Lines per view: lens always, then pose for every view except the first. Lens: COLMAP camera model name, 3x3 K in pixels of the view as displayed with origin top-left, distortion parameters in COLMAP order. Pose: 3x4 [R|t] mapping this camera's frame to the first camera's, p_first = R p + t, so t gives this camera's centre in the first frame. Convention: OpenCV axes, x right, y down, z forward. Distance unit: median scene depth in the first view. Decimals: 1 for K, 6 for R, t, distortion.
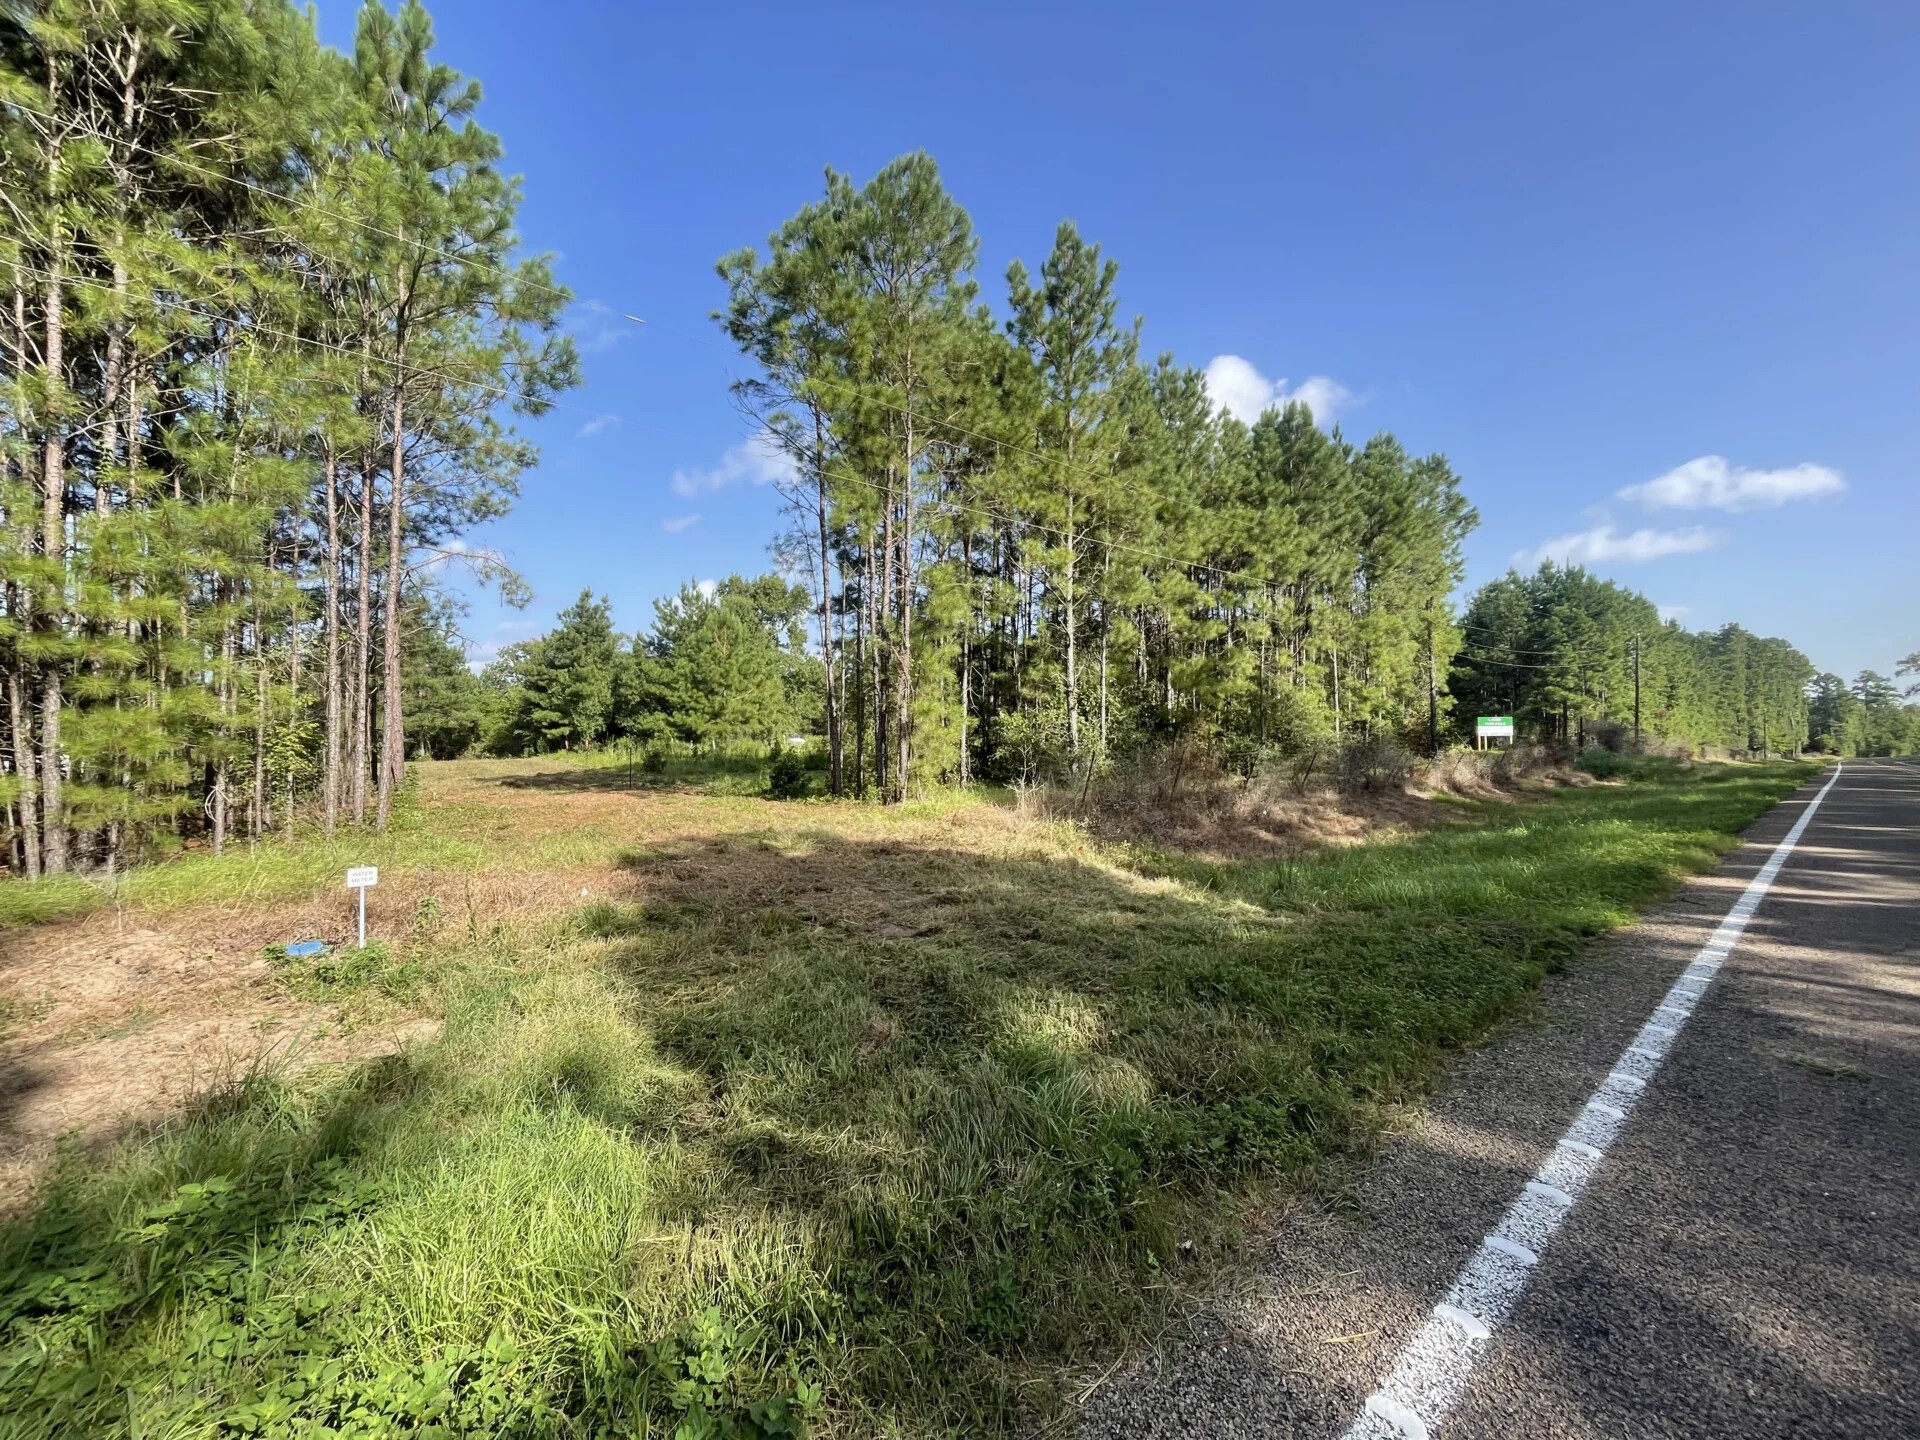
lens RADIAL K [[794.1, 0, 945.5], [0, 794.1, 714.9], [0, 0, 1]] dist [-0.003372, -0.000153]
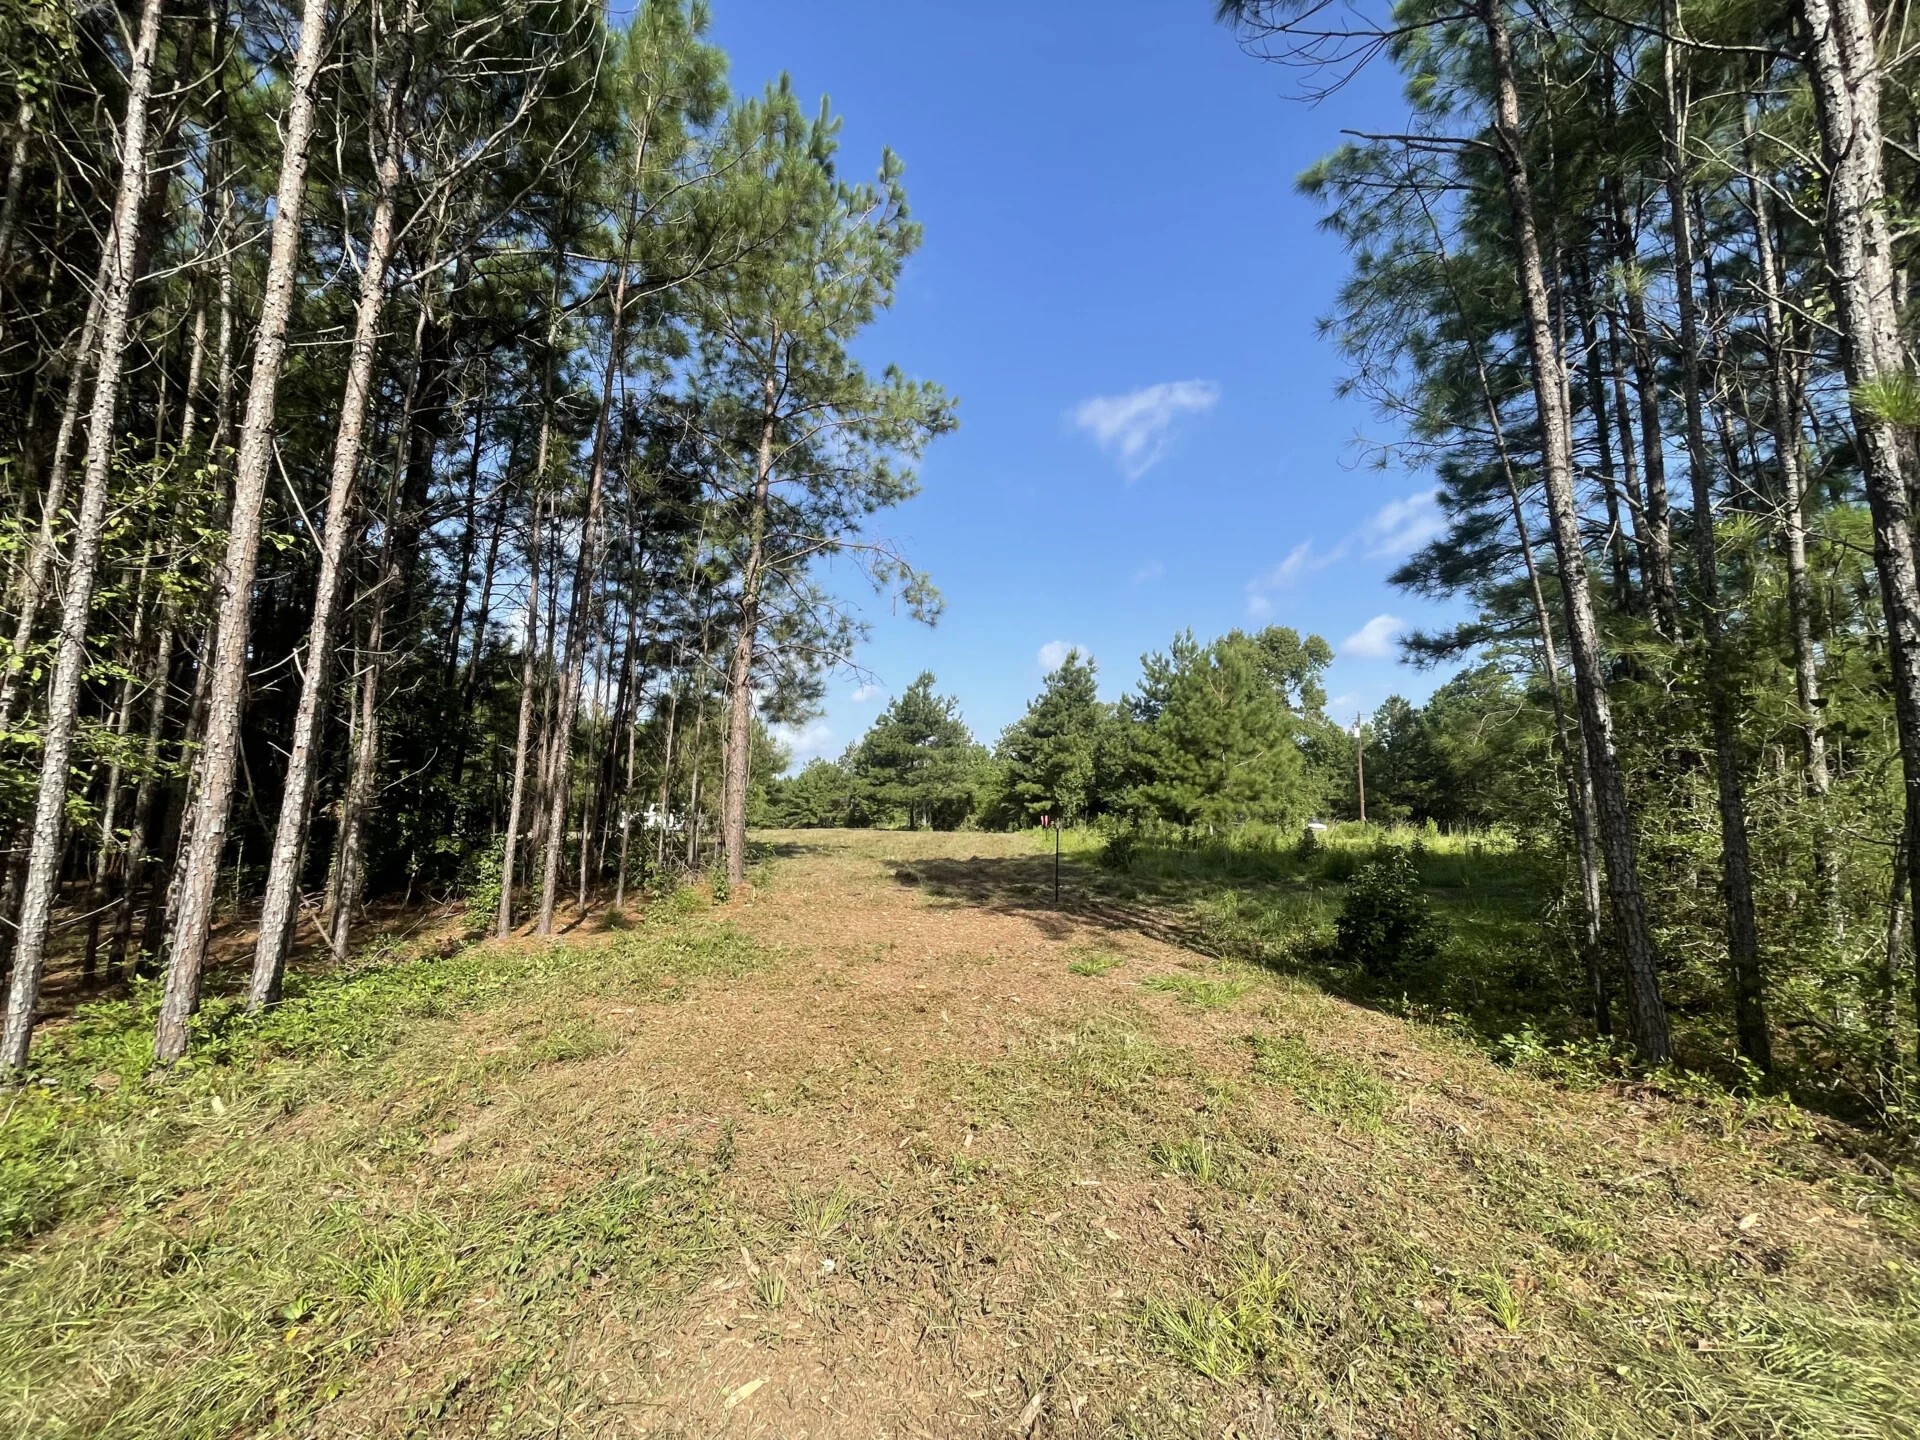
lens RADIAL K [[806.1, 0, 960.0], [0, 806.1, 720.0], [0, 0, 1]] dist [0.000164, -0.000011]
pose [[0.832091, -0.031586, -0.553739, -0.077704], [-0.019615, 0.996077, -0.086293, 0.008045], [0.554292, 0.082665, 0.828207, 0.282785]]
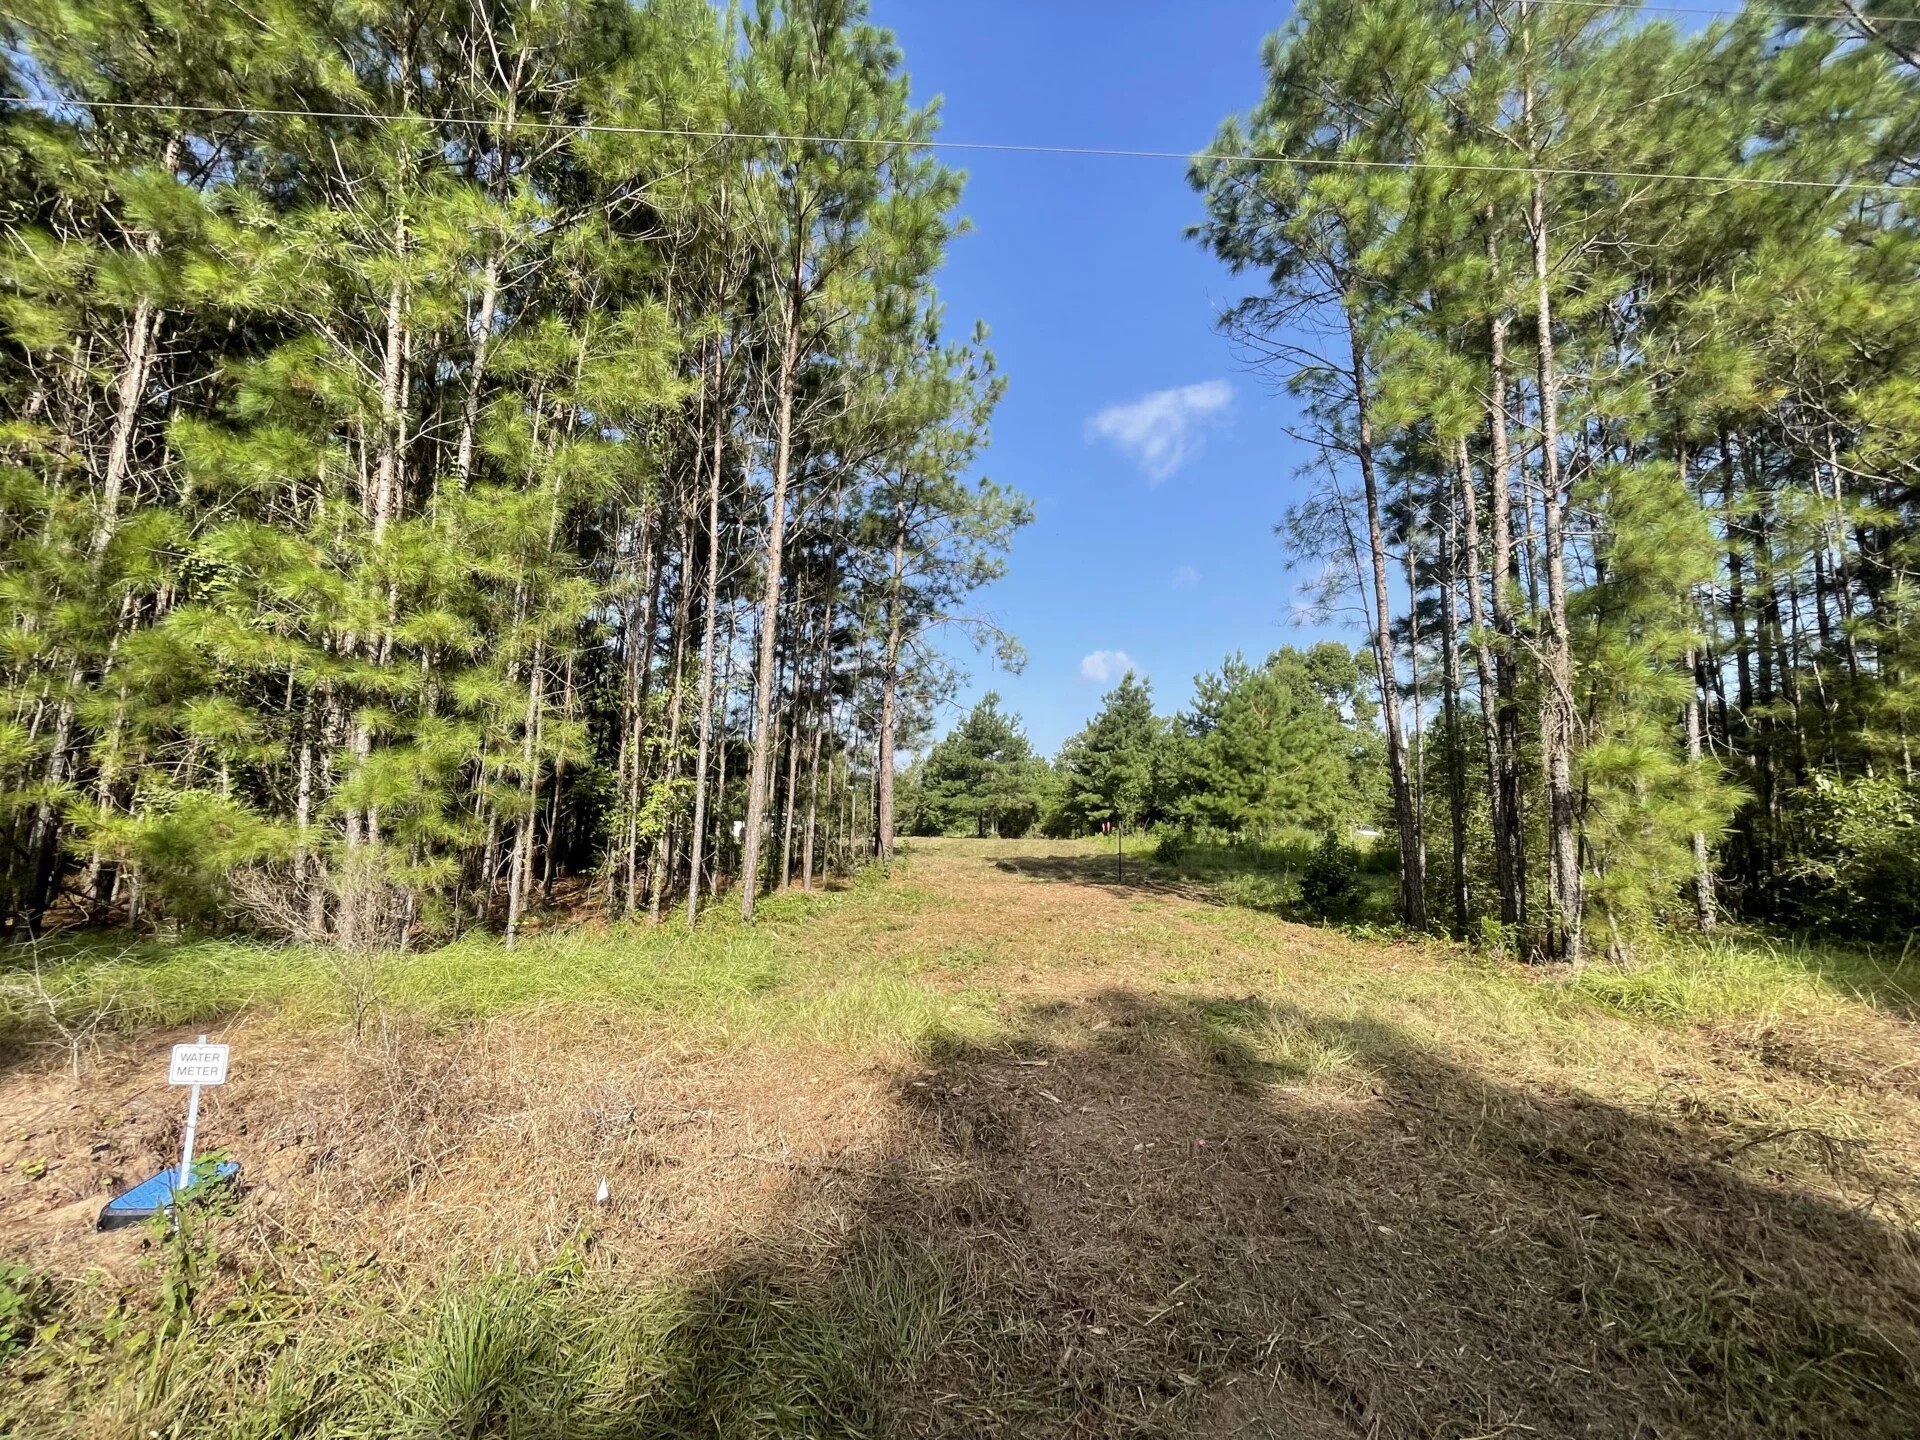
lens RADIAL K [[794.1, 0, 945.5], [0, 794.1, 714.9], [0, 0, 1]] dist [-0.003372, -0.000153]
pose [[0.778903, -0.054588, -0.624764, -0.016994], [-0.014856, 0.994319, -0.105399, 0.007727], [0.626968, 0.091378, 0.773667, 0.157291]]
